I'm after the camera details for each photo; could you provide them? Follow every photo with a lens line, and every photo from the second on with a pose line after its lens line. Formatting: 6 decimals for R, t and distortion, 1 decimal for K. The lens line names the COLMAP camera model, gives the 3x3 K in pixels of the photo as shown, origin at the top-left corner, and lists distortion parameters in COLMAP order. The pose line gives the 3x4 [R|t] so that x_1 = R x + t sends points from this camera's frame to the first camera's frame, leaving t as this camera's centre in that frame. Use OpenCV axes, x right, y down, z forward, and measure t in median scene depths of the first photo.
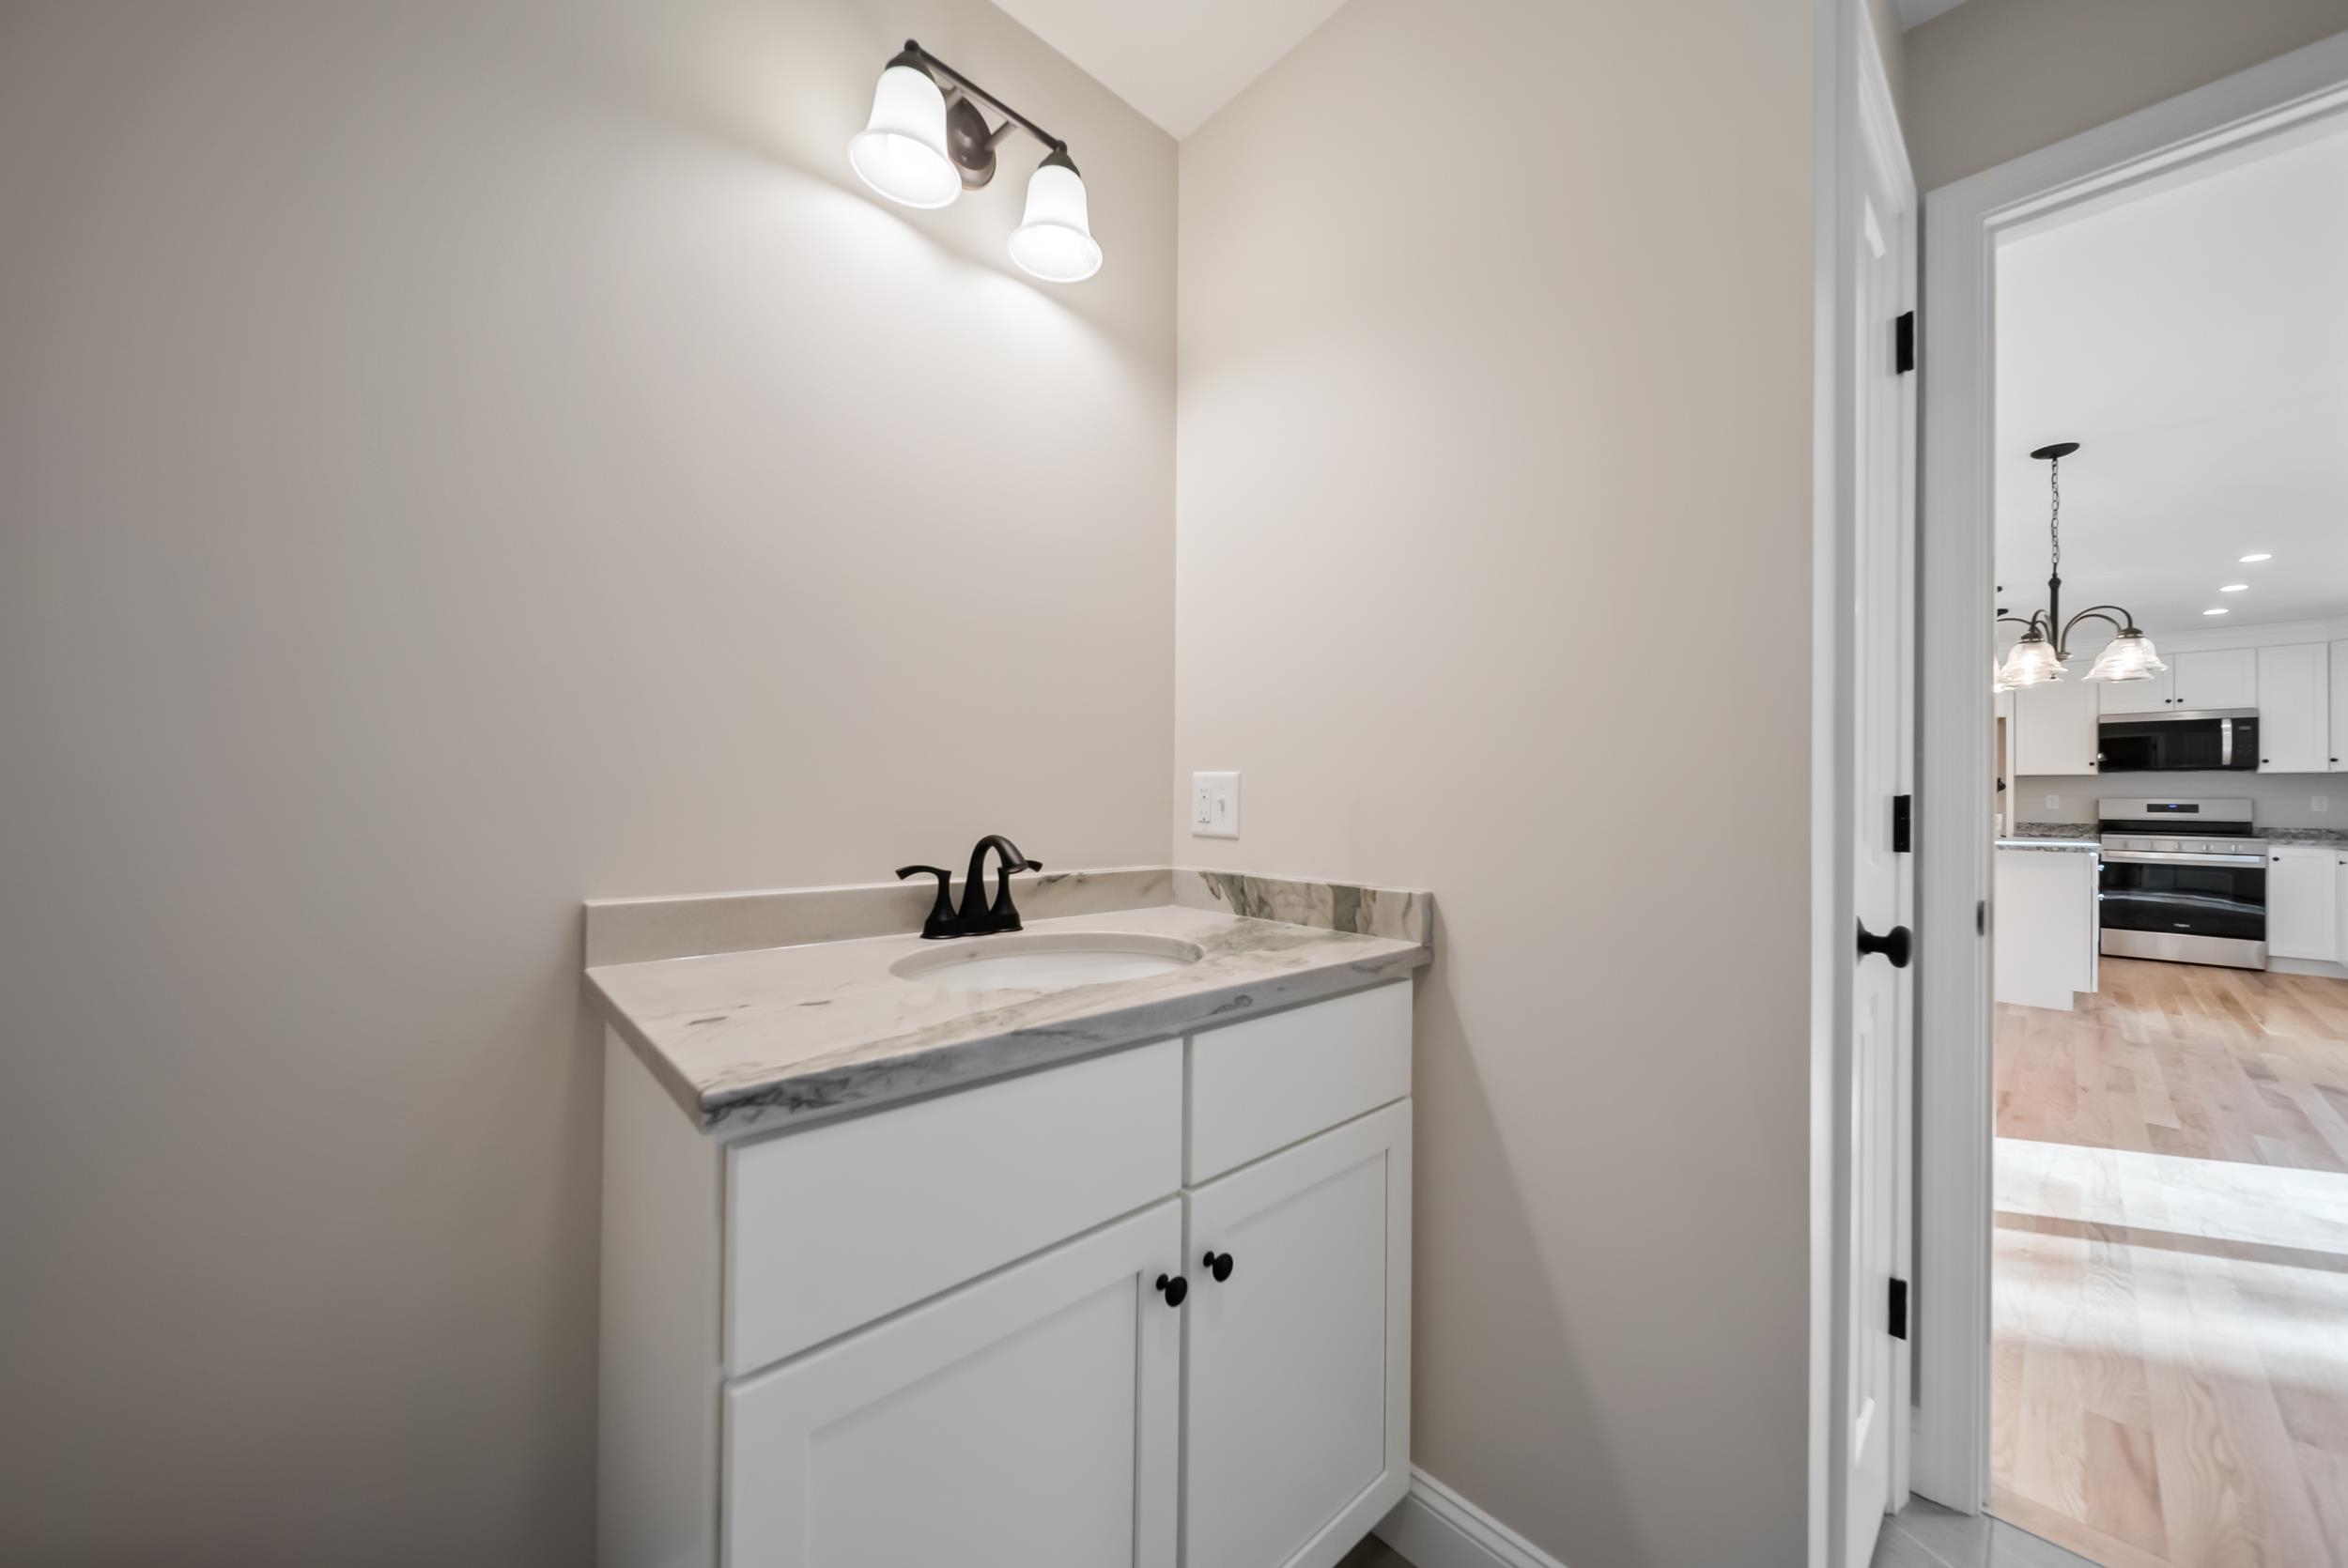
lens RADIAL K [[825.5, 0, 1170.0], [0, 825.5, 789.4], [0, 0, 1]] dist [-0.001508, -0.000573]
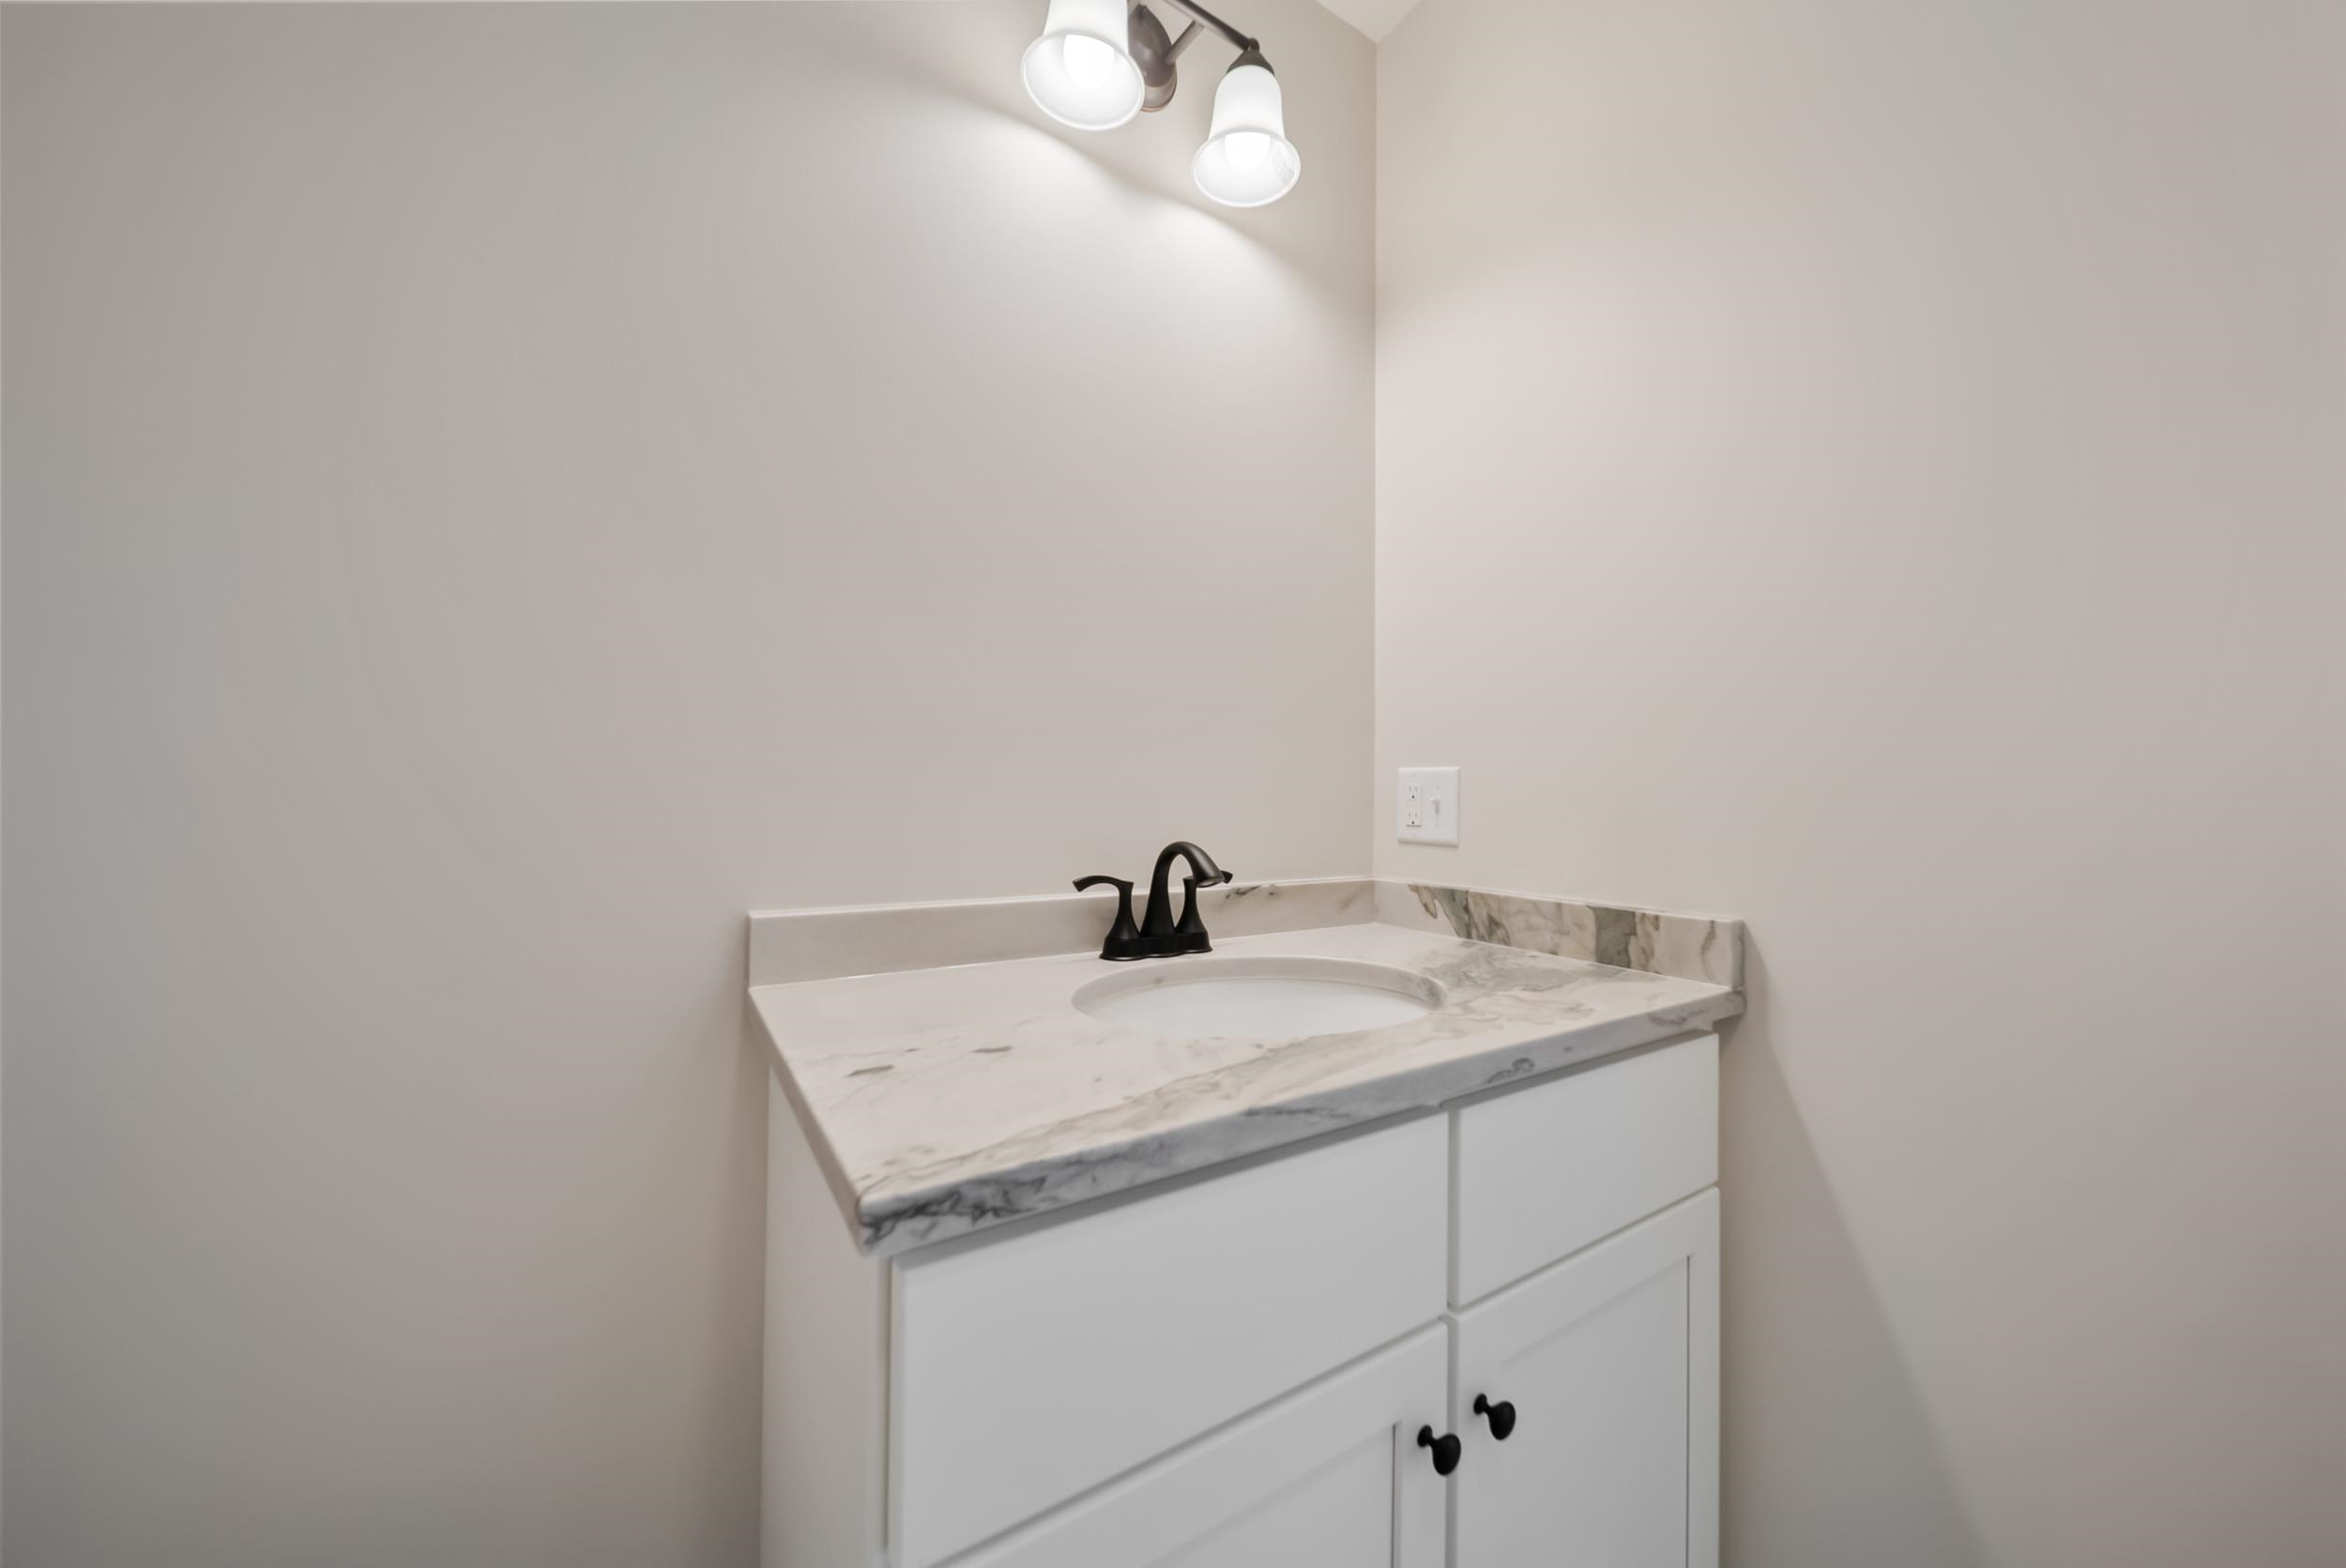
lens RADIAL K [[833.7, 0, 1170.8], [0, 833.7, 781.5], [0, 0, 1]] dist [0.000093, 0.000077]
pose [[0.984842, -0.004050, -0.173405, -0.074093], [0.002599, 0.999960, -0.008592, 0.000344], [0.173432, 0.008011, 0.984813, 0.141102]]
